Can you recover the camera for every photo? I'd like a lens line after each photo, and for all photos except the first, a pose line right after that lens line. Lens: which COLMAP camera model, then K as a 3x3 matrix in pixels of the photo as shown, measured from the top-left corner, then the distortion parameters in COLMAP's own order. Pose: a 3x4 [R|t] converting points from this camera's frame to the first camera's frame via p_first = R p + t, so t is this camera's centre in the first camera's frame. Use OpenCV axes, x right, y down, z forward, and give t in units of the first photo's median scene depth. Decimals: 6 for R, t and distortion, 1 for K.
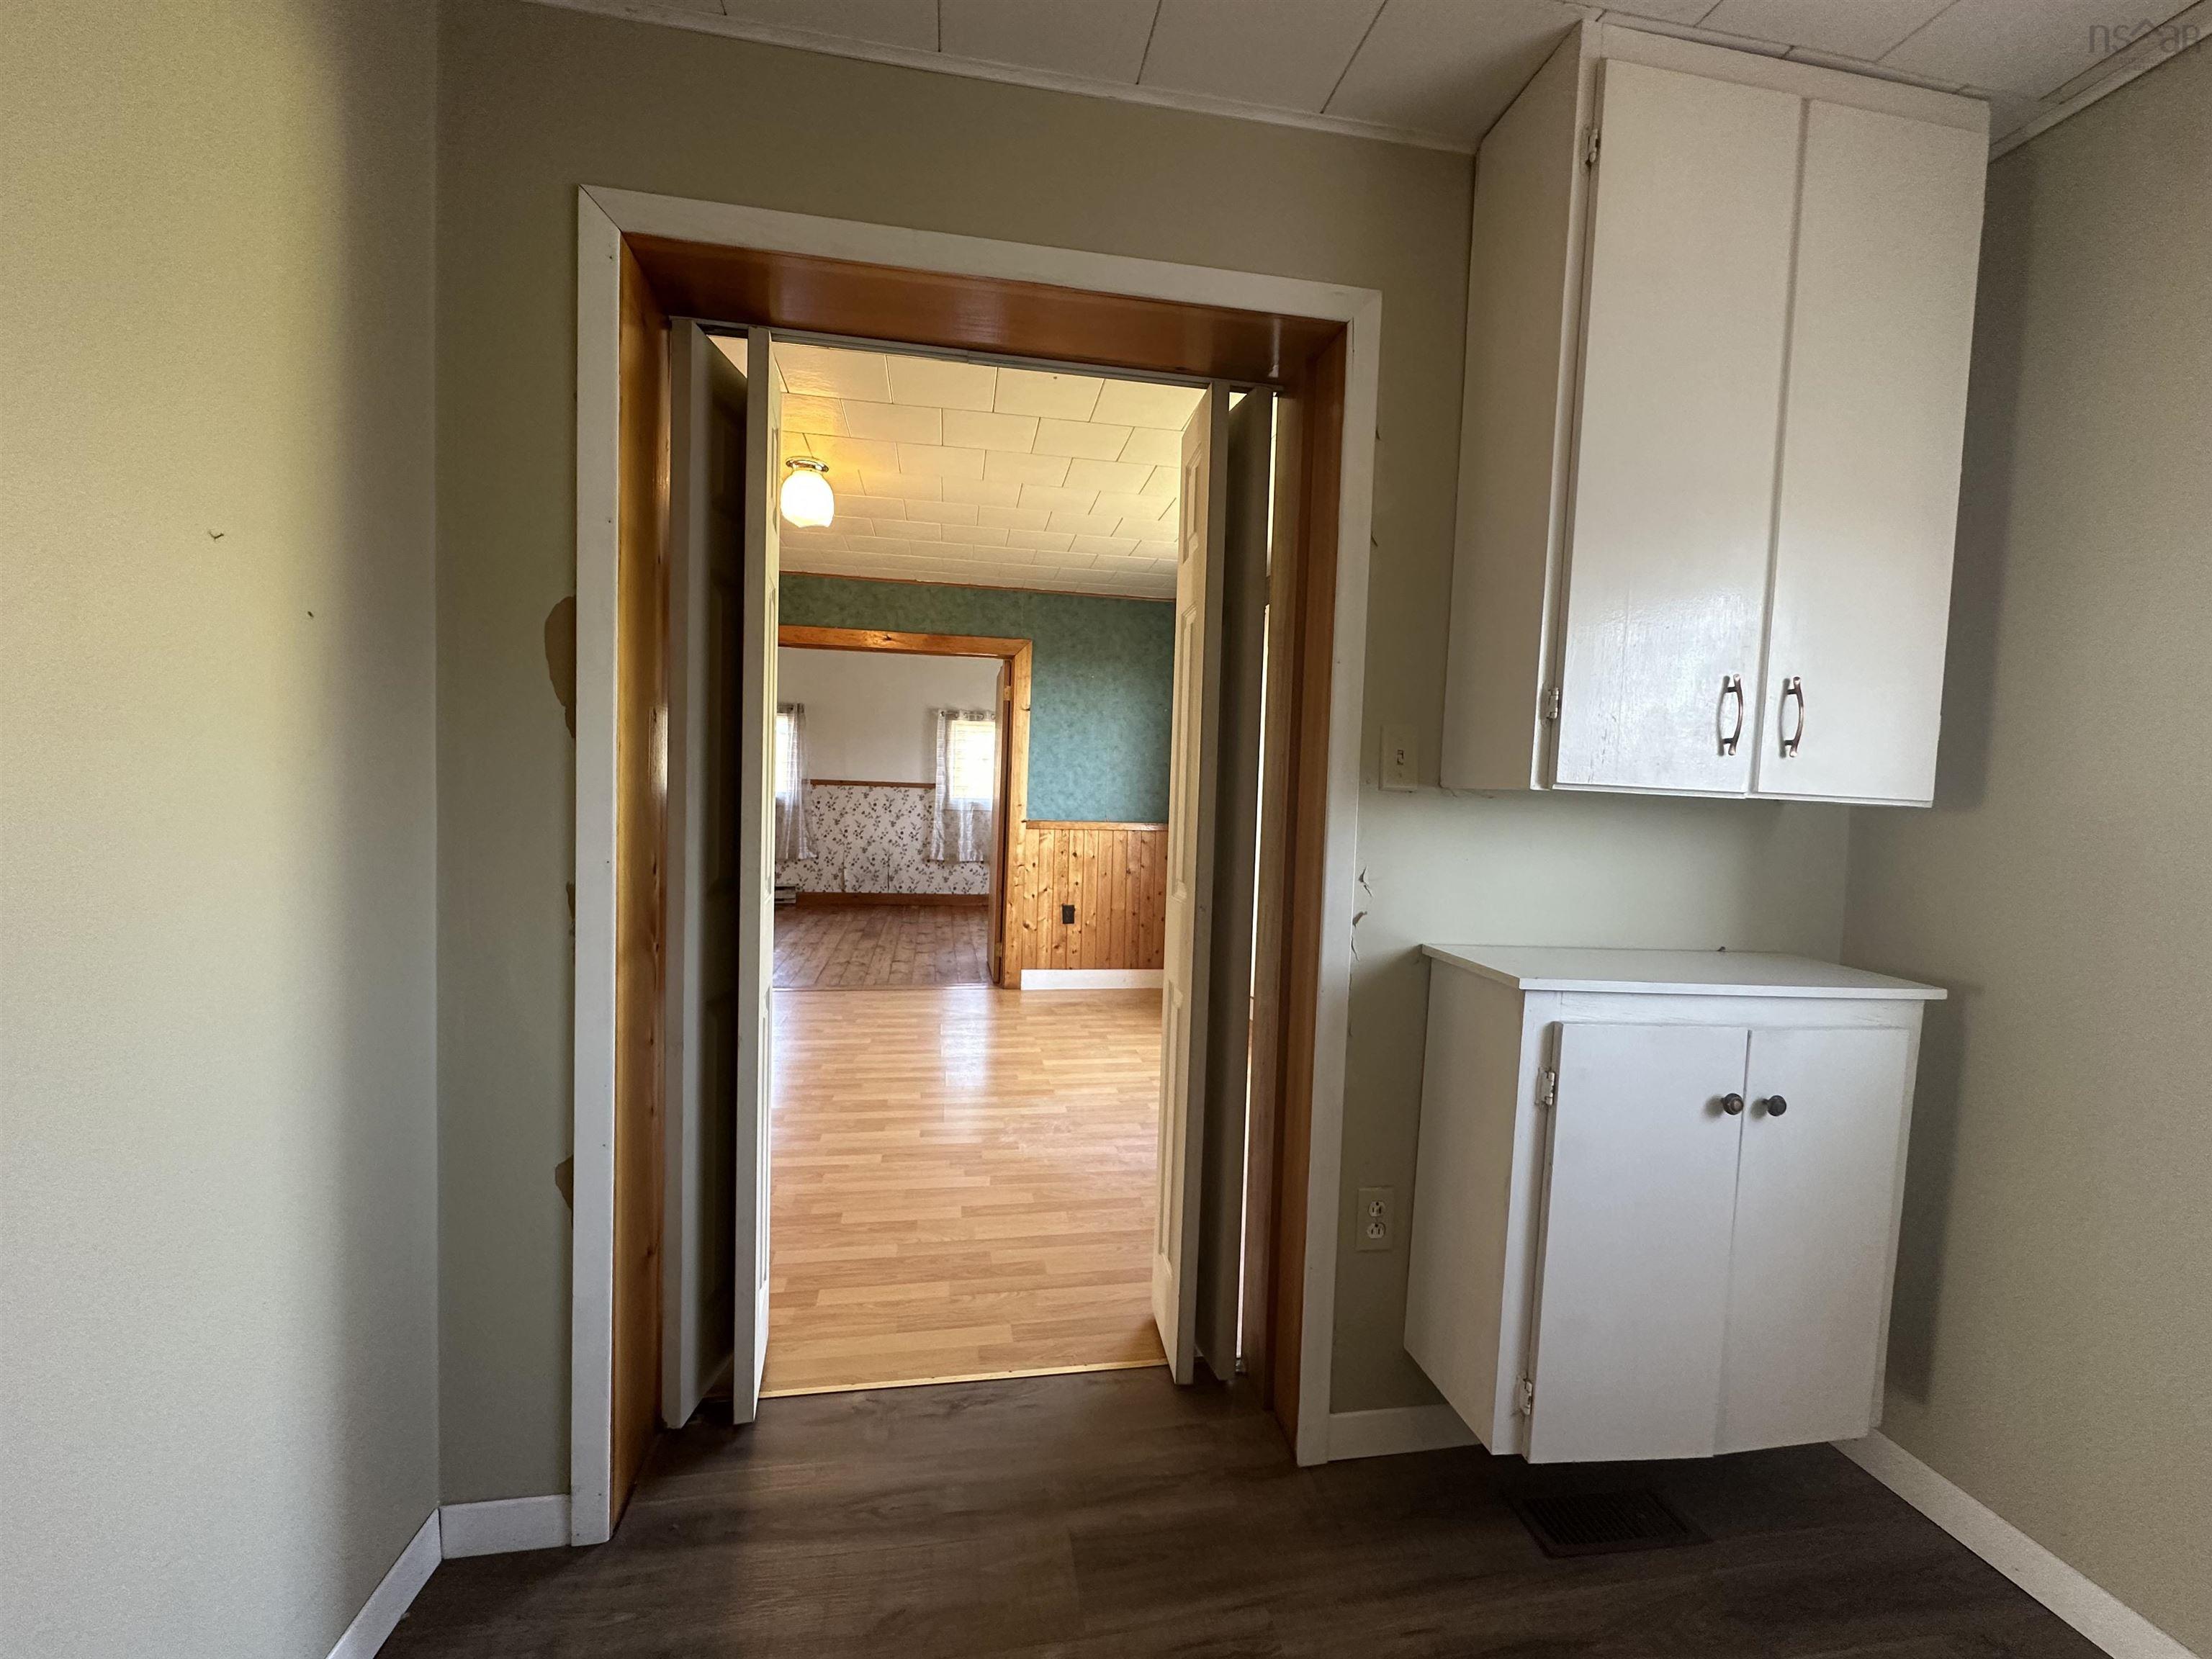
lens RADIAL K [[883.9, 0, 1107.2], [0, 883.9, 825.5], [0, 0, 1]] dist [-0.001221, 0.000593]
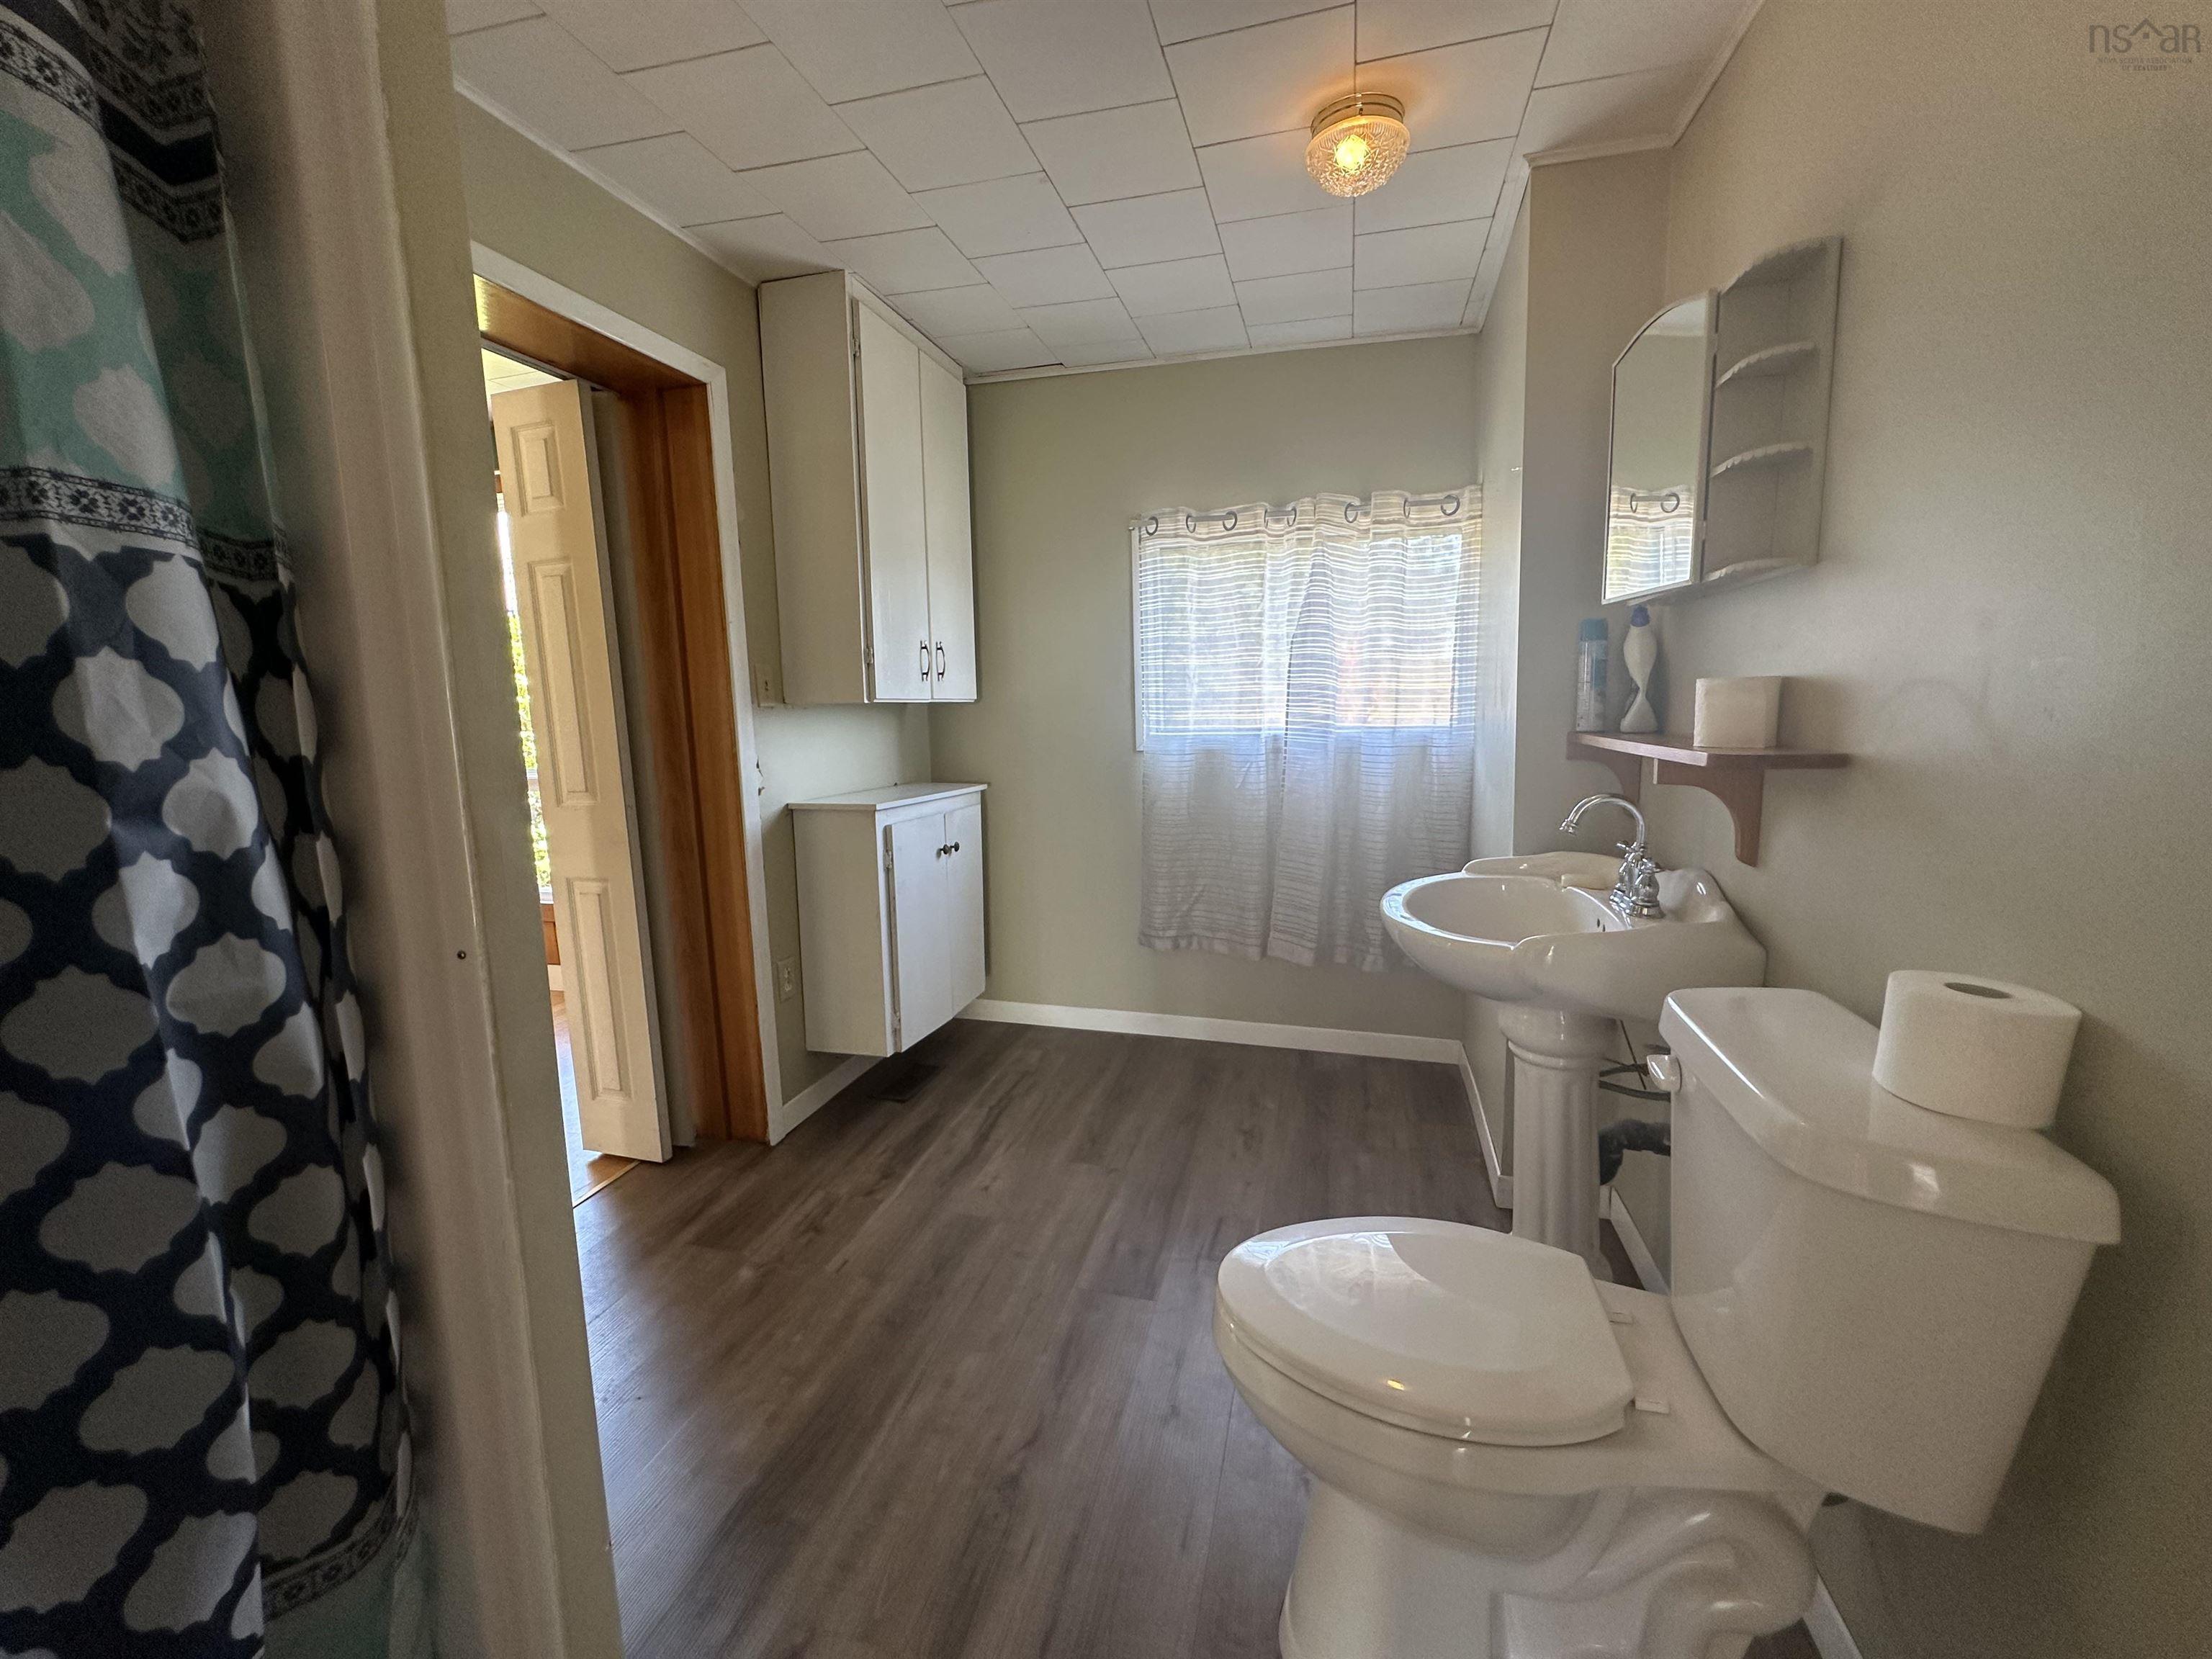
lens RADIAL K [[883.9, 0, 1107.2], [0, 883.9, 825.5], [0, 0, 1]] dist [-0.001221, 0.000593]
pose [[0.422367, -0.173069, 0.889749, -0.904566], [0.073436, 0.984909, 0.156719, -0.037126], [-0.903445, -0.000853, 0.428702, -0.222578]]
